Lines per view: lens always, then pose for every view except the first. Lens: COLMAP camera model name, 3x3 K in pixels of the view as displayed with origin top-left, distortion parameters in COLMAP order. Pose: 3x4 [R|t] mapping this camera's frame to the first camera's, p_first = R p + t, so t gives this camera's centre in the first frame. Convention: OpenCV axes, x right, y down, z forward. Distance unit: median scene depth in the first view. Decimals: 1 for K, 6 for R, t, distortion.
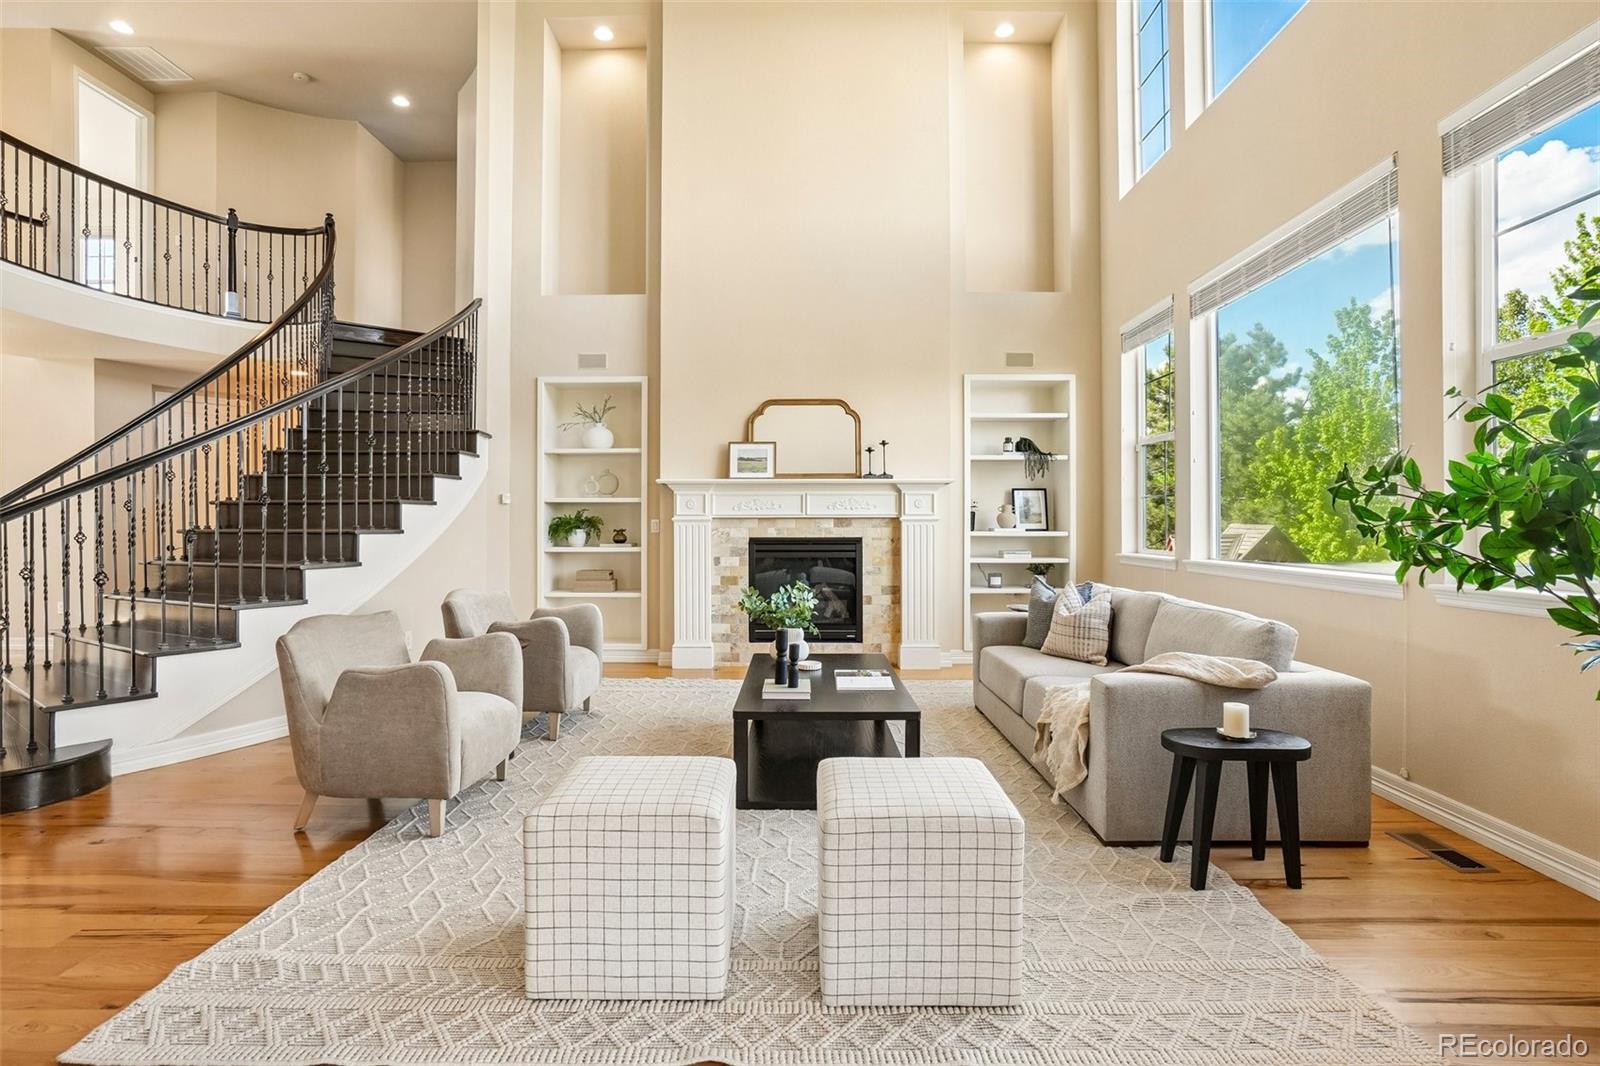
lens RADIAL K [[782.2, 0, 798.8], [0, 782.2, 521.5], [0, 0, 1]] dist [-0.057935, 0.025516]
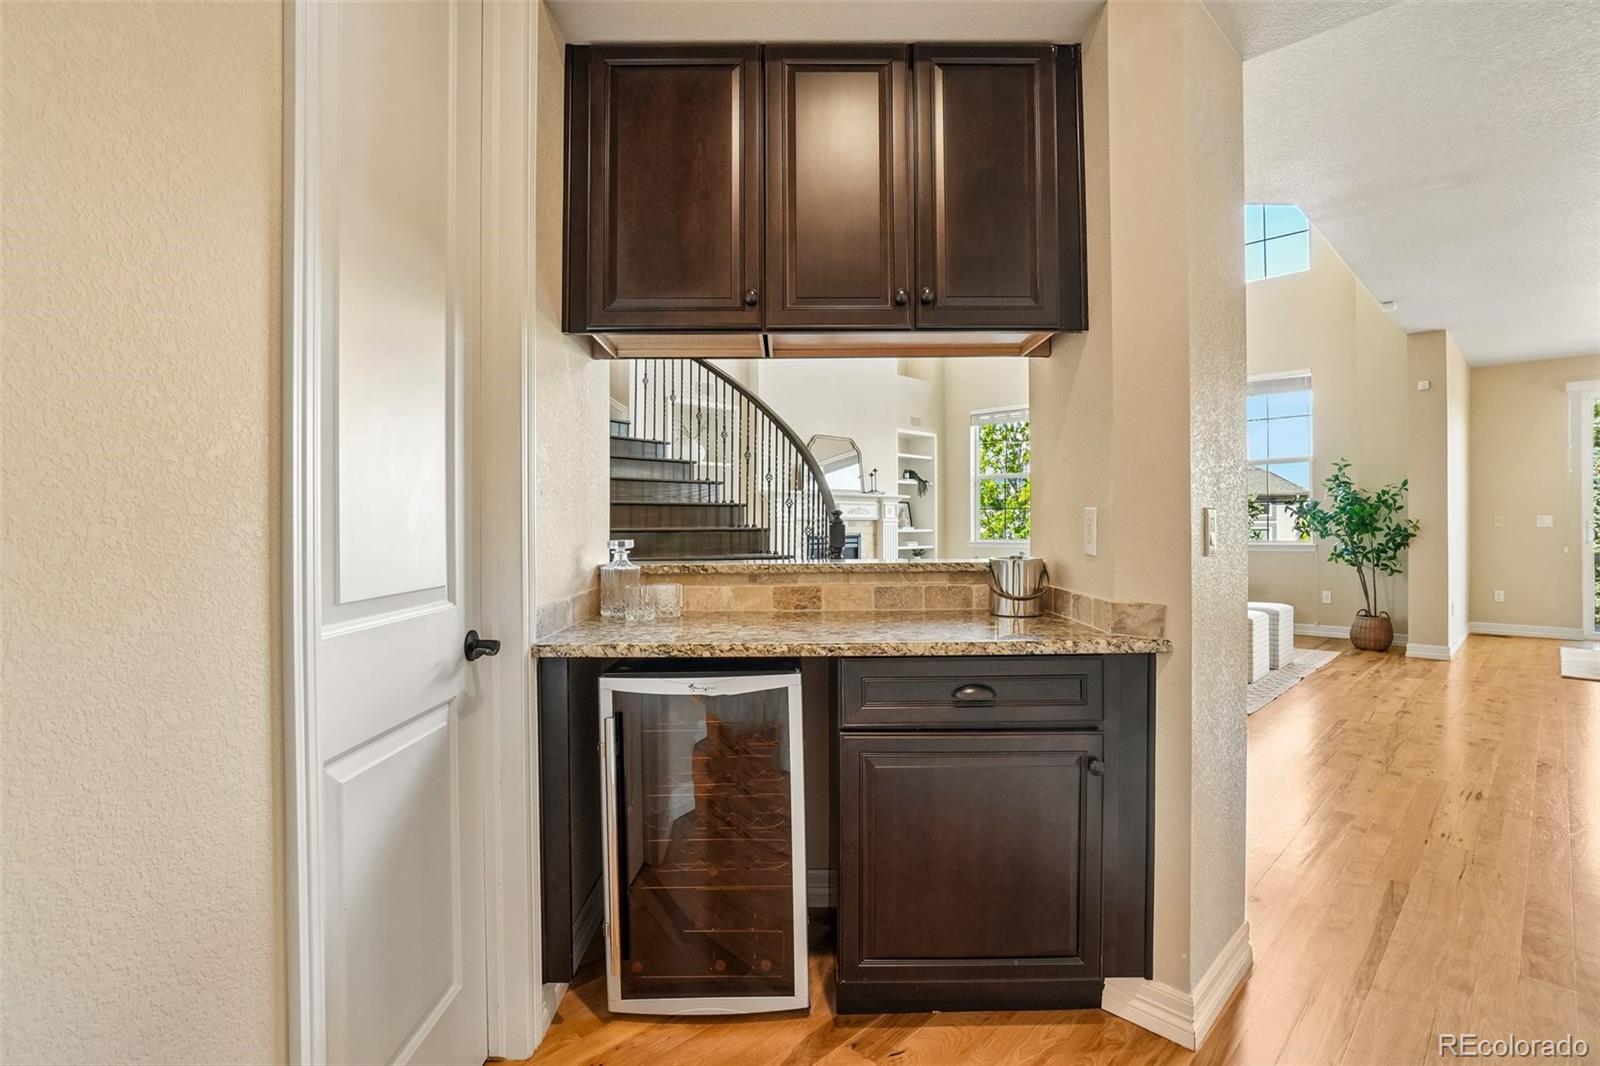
lens RADIAL K [[782.2, 0, 798.8], [0, 782.2, 521.5], [0, 0, 1]] dist [-0.057935, 0.025516]
pose [[0.691566, 0.002862, 0.722308, -1.058700], [0.002357, 0.999978, -0.006218, 0.006778], [-0.722309, 0.006002, 0.691544, 0.066007]]
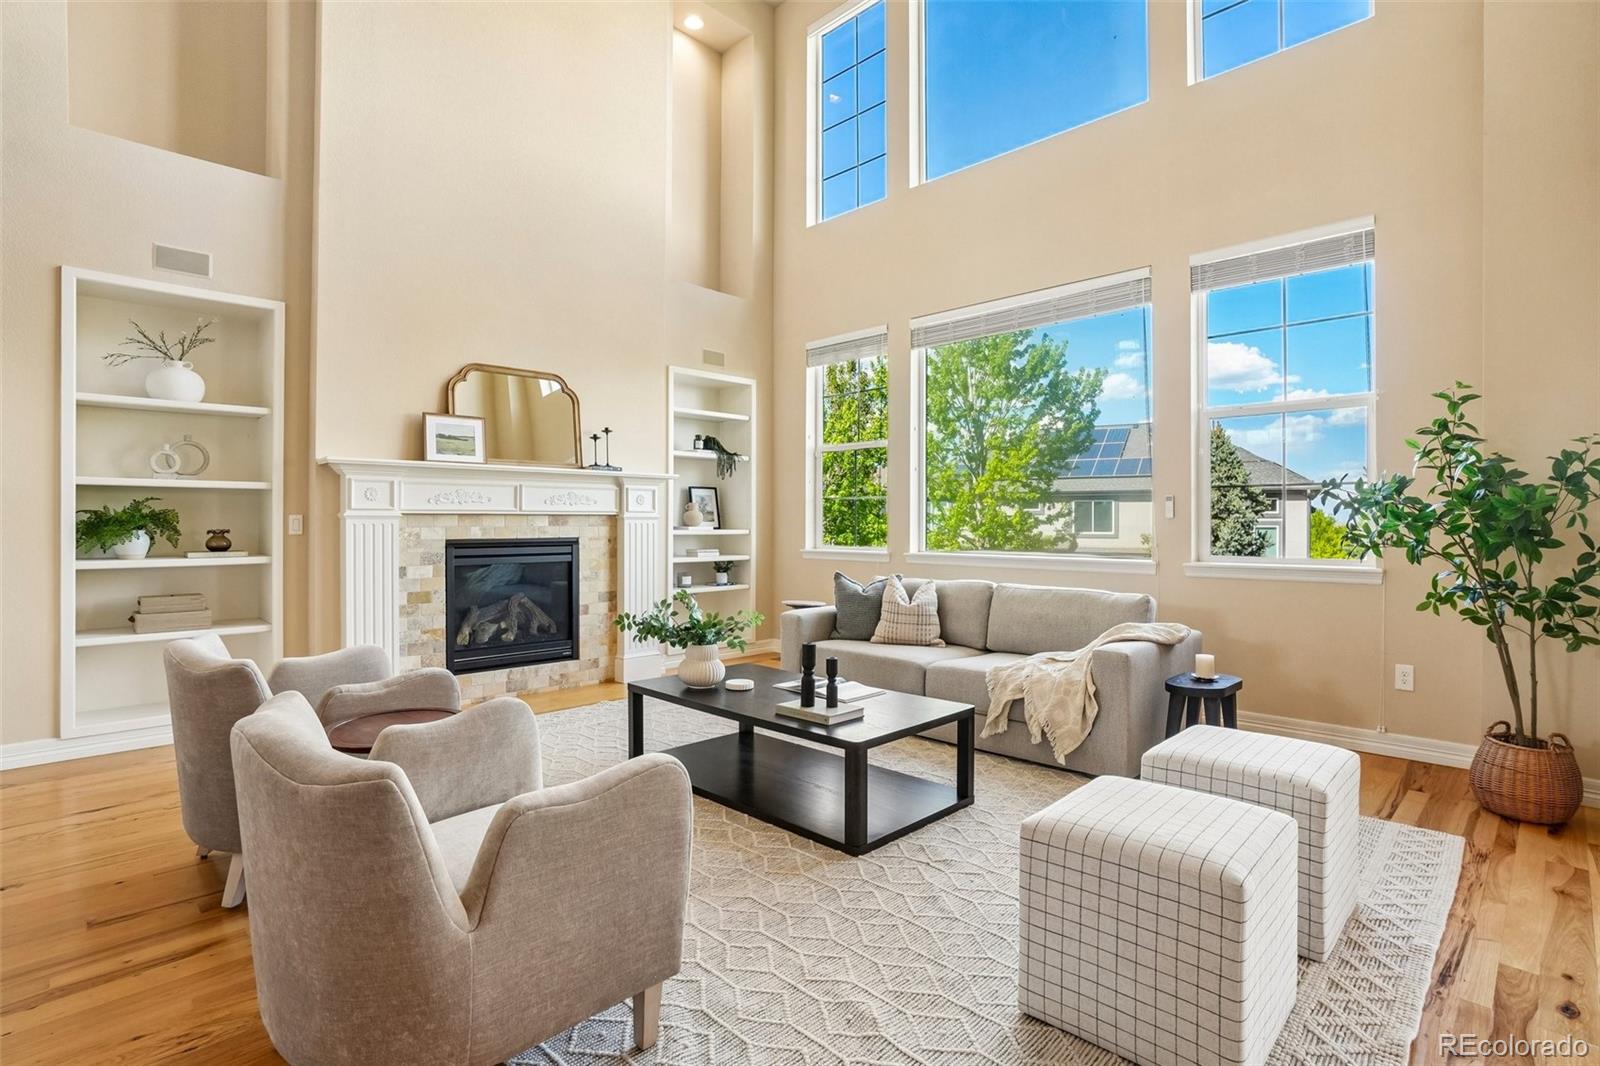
lens RADIAL K [[782.2, 0, 798.8], [0, 782.2, 521.5], [0, 0, 1]] dist [-0.057935, 0.025516]
pose [[0.694991, 0.001721, 0.719017, -0.367715], [-0.003508, 0.999993, 0.000997, 0.000909], [-0.719010, -0.003215, 0.694992, 0.225990]]
